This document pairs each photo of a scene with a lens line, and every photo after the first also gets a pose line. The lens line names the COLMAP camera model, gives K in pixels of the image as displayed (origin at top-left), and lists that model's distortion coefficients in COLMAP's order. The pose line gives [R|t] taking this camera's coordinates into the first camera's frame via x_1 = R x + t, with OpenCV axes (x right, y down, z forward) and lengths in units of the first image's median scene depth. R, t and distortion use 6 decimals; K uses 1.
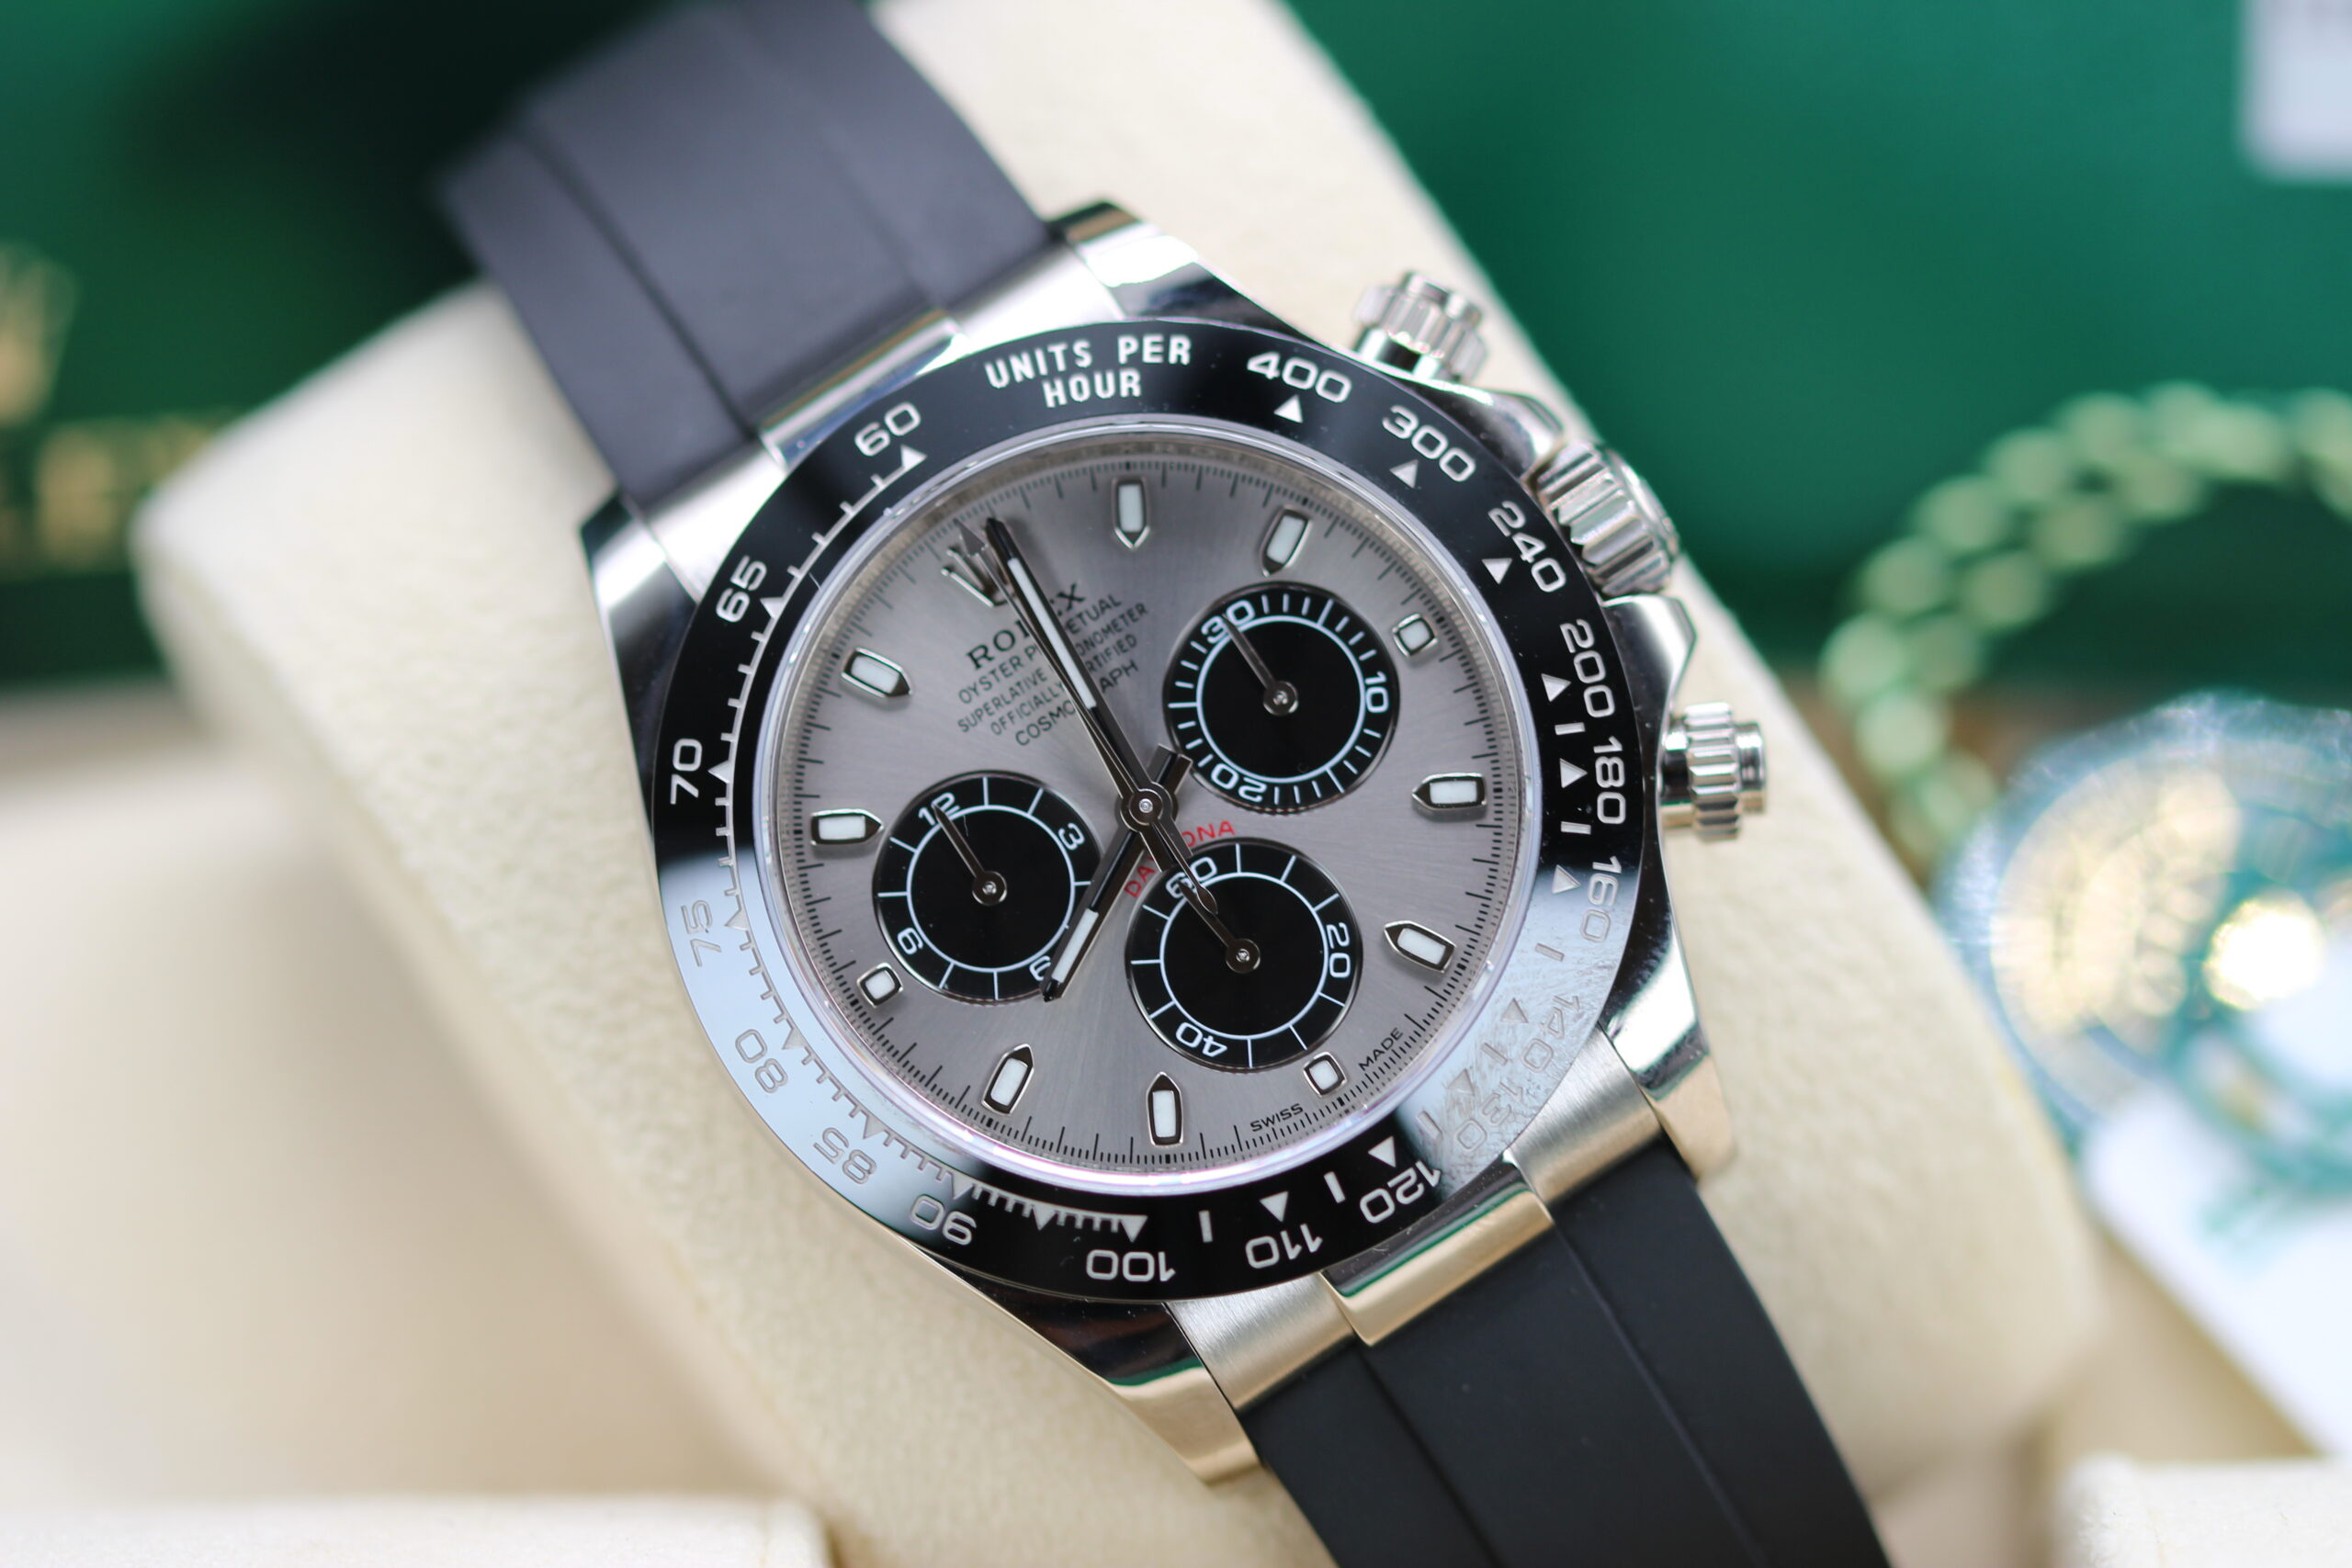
lens RADIAL K [[12277.1, 0, 1185.6], [0, 12277.1, 784.6], [0, 0, 1]] dist [0.240257, 0.000000]
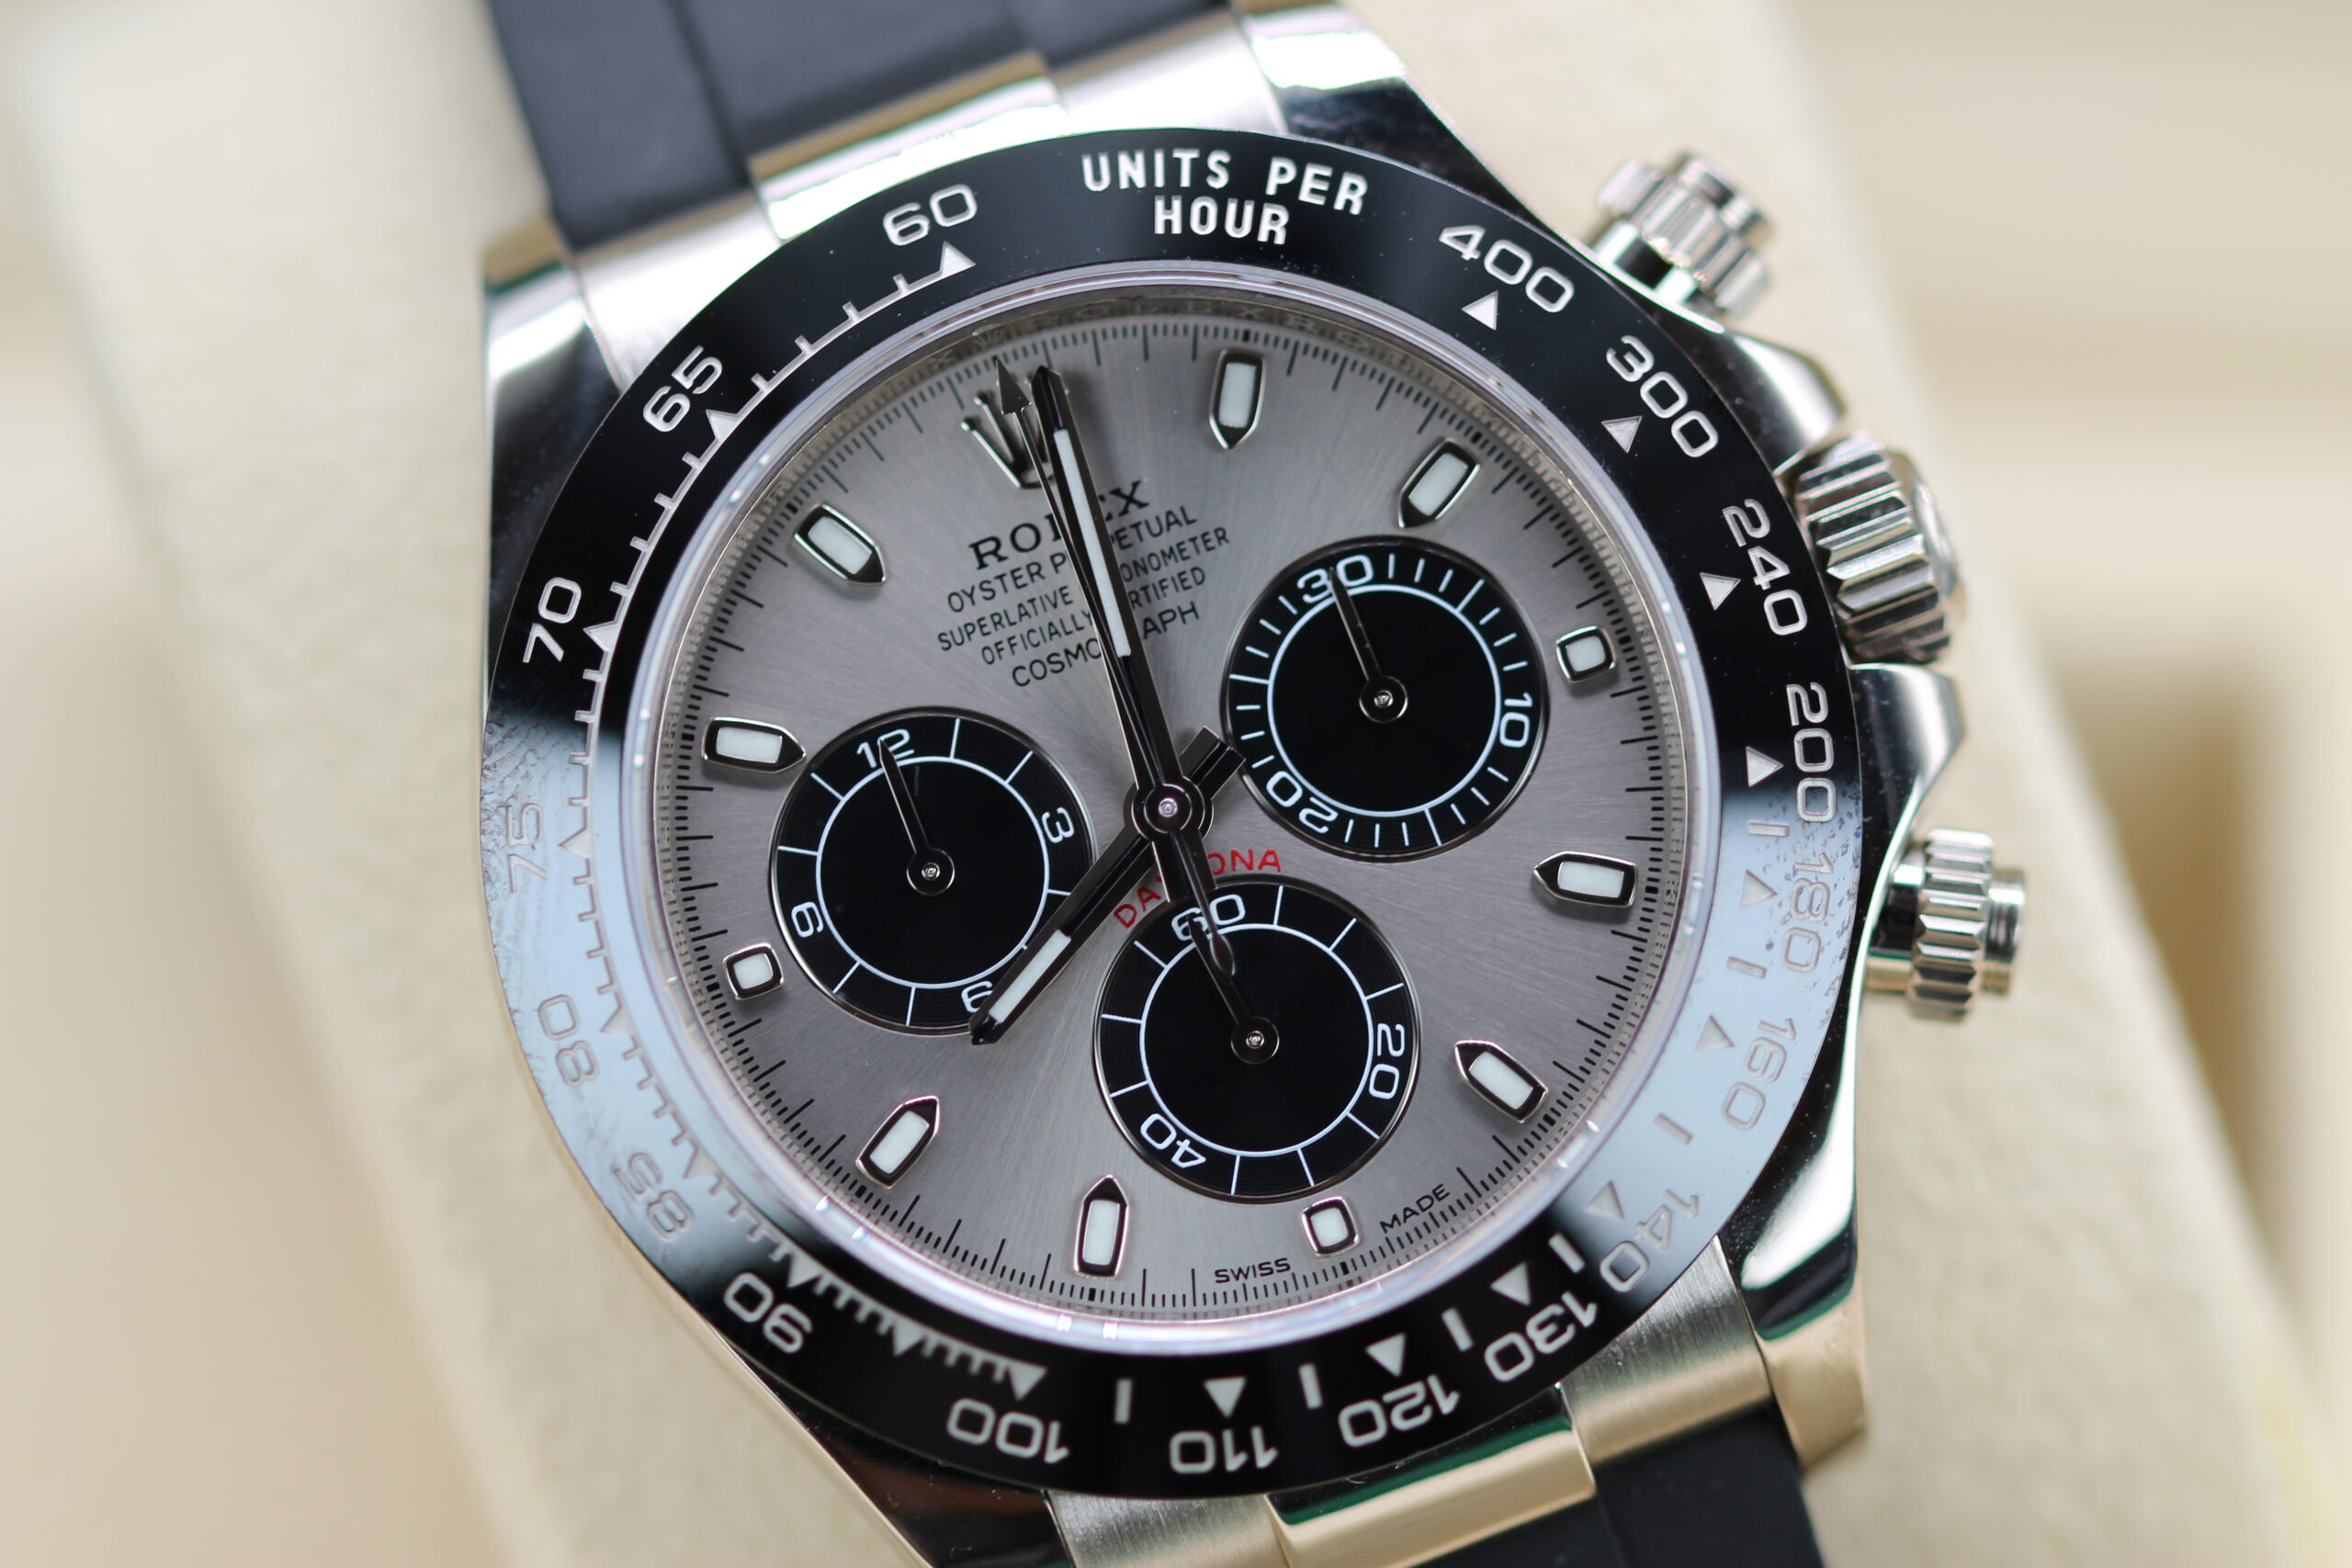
lens RADIAL K [[12277.1, 0, 1161.2], [0, 12277.1, 795.3], [0, 0, 1]] dist [0.240257, 0.000000]
pose [[0.976622, 0.214927, -0.003861, -0.001007], [-0.214635, 0.975969, 0.037639, -0.025818], [0.011858, -0.035930, 0.999284, 0.281909]]
